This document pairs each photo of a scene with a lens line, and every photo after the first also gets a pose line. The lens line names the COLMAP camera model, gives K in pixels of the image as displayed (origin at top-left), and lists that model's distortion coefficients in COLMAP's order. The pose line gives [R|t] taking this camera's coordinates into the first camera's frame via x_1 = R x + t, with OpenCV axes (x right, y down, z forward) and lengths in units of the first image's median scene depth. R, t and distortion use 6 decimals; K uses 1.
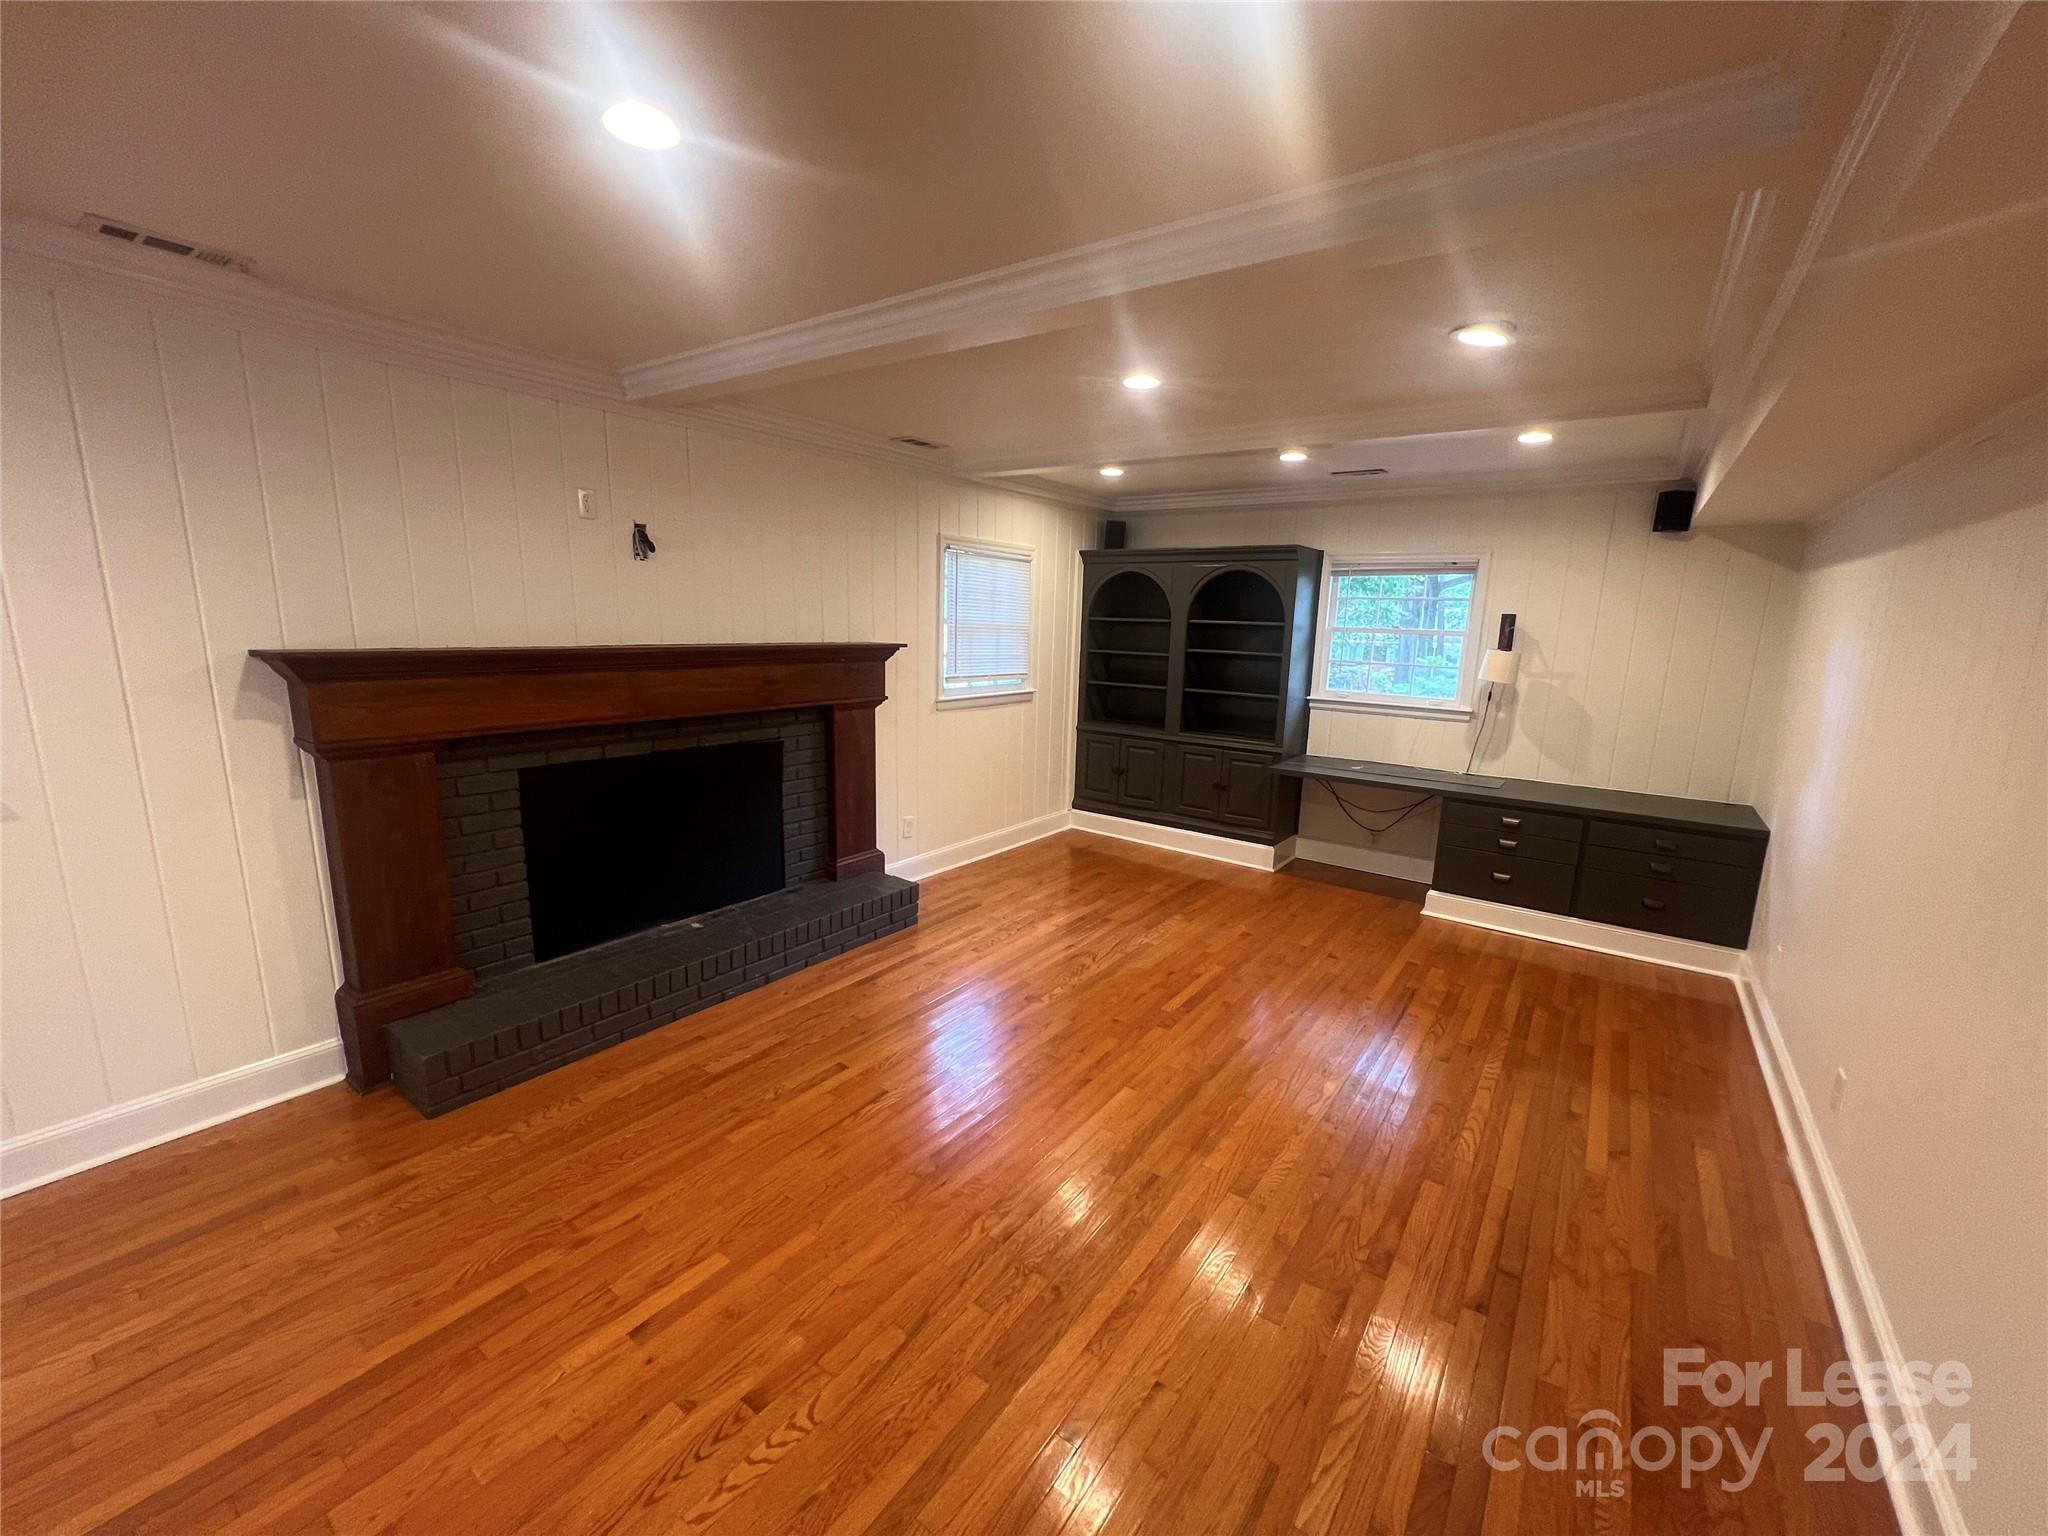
lens RADIAL K [[821.5, 0, 1022.1], [0, 821.5, 779.1], [0, 0, 1]] dist [0.002815, 0.000444]
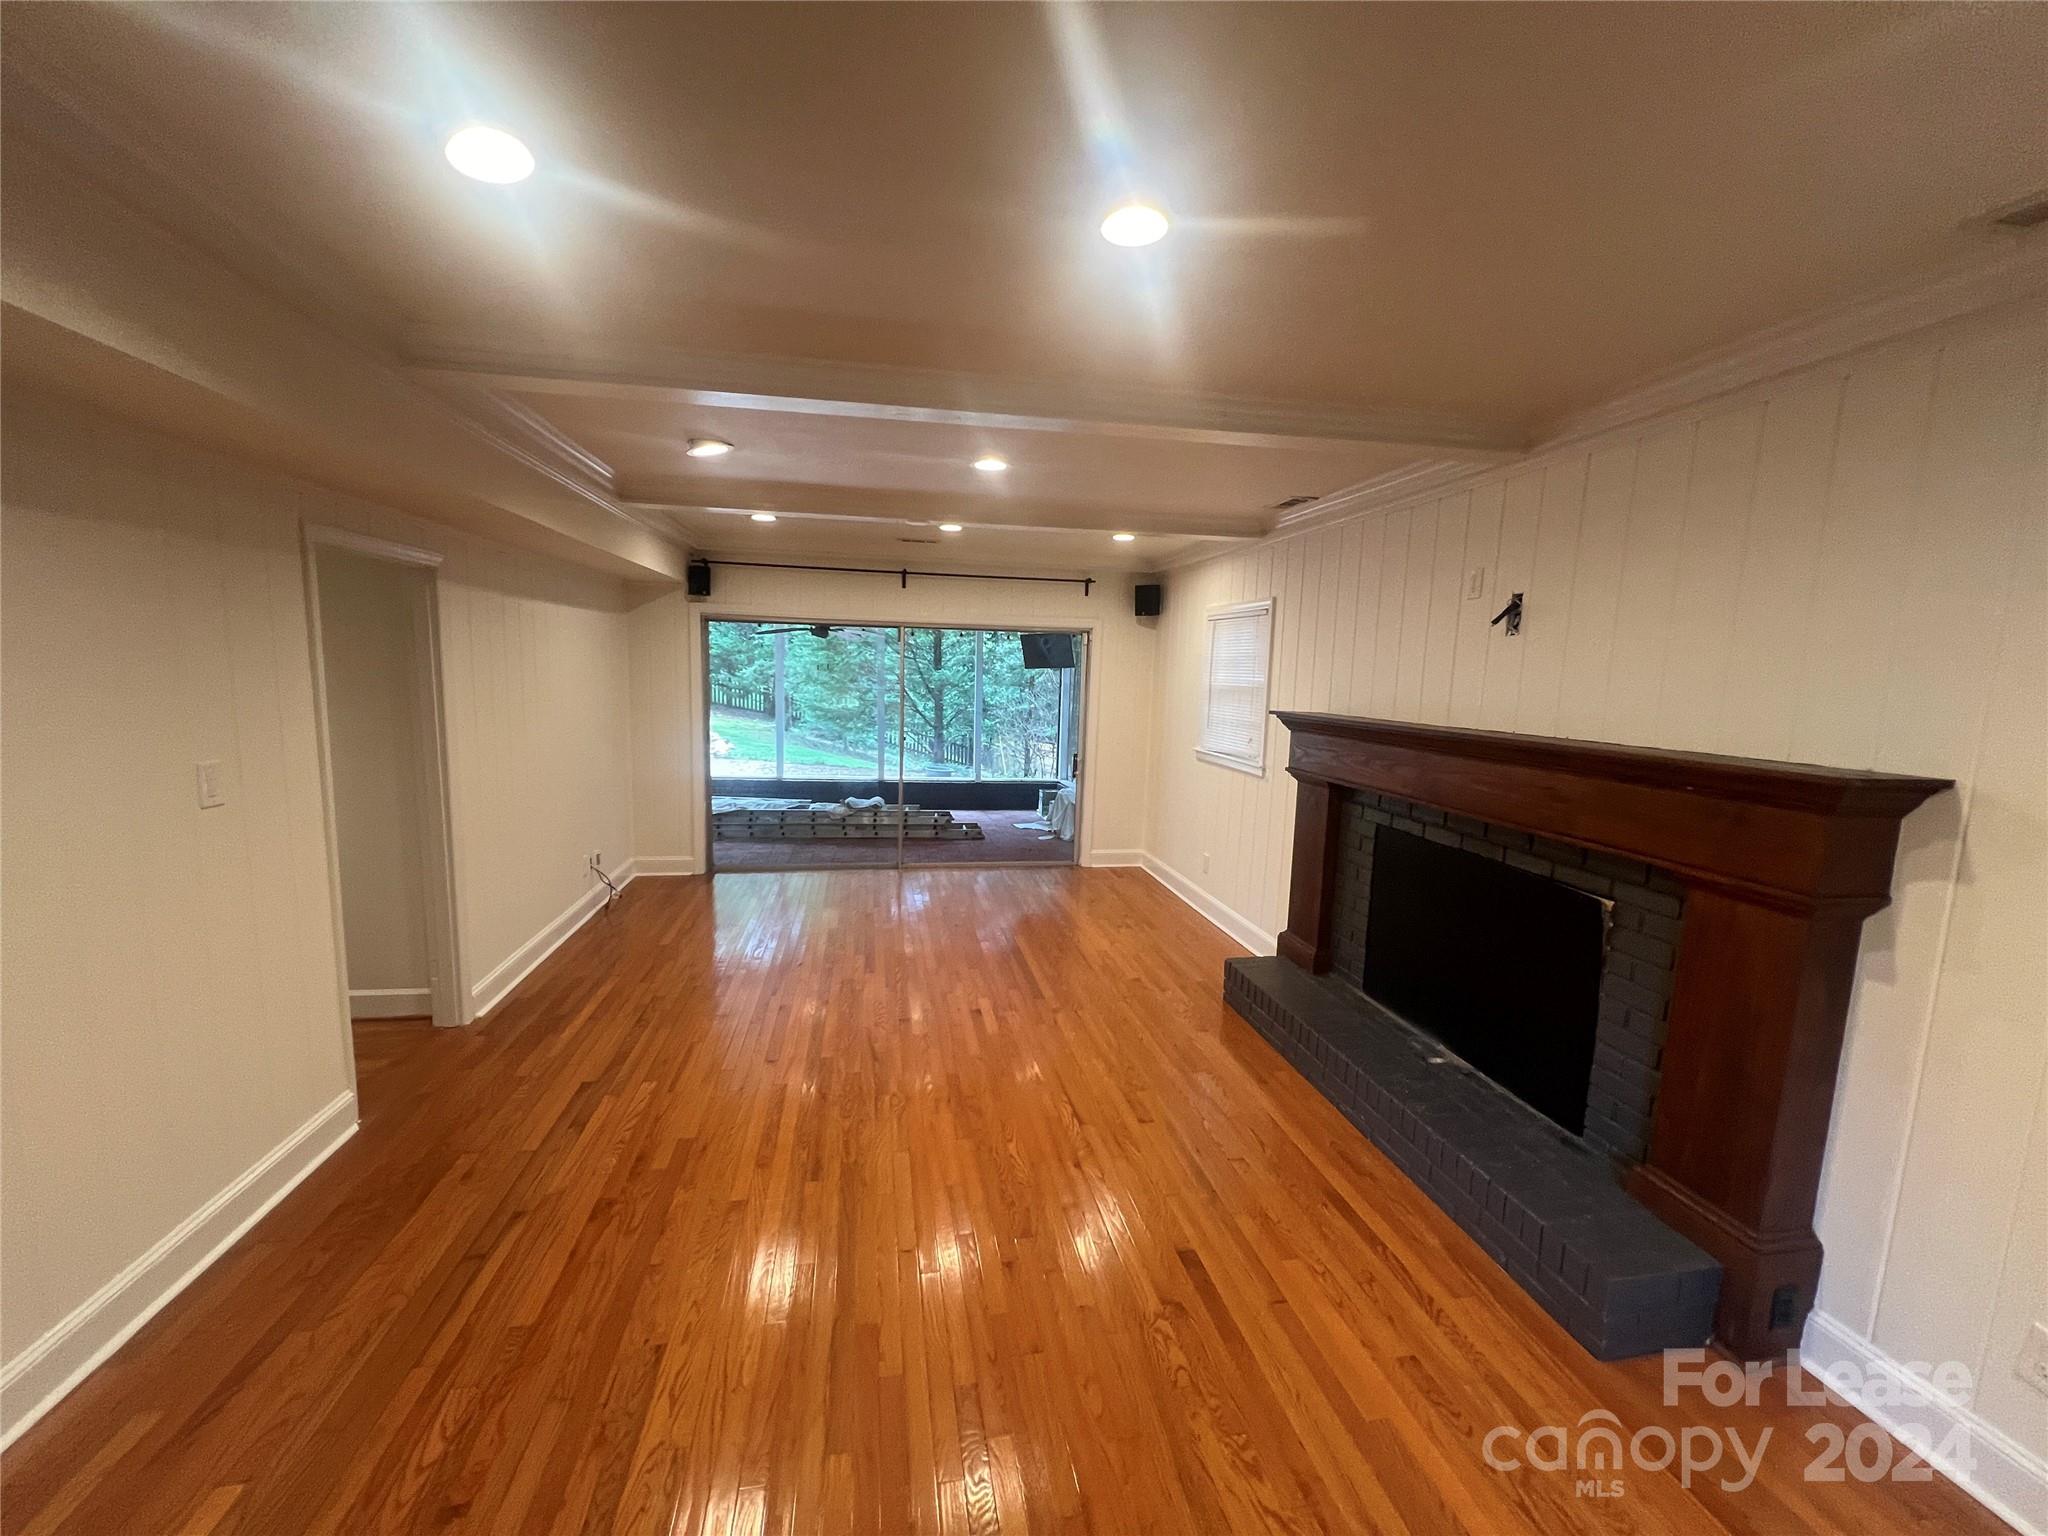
lens RADIAL K [[821.5, 0, 1022.1], [0, 821.5, 779.1], [0, 0, 1]] dist [0.002815, 0.000444]
pose [[-0.689558, 0.051623, -0.722388, 0.515815], [-0.184711, 0.951934, 0.244343, -0.234857], [0.700280, 0.301922, -0.646878, 1.227219]]
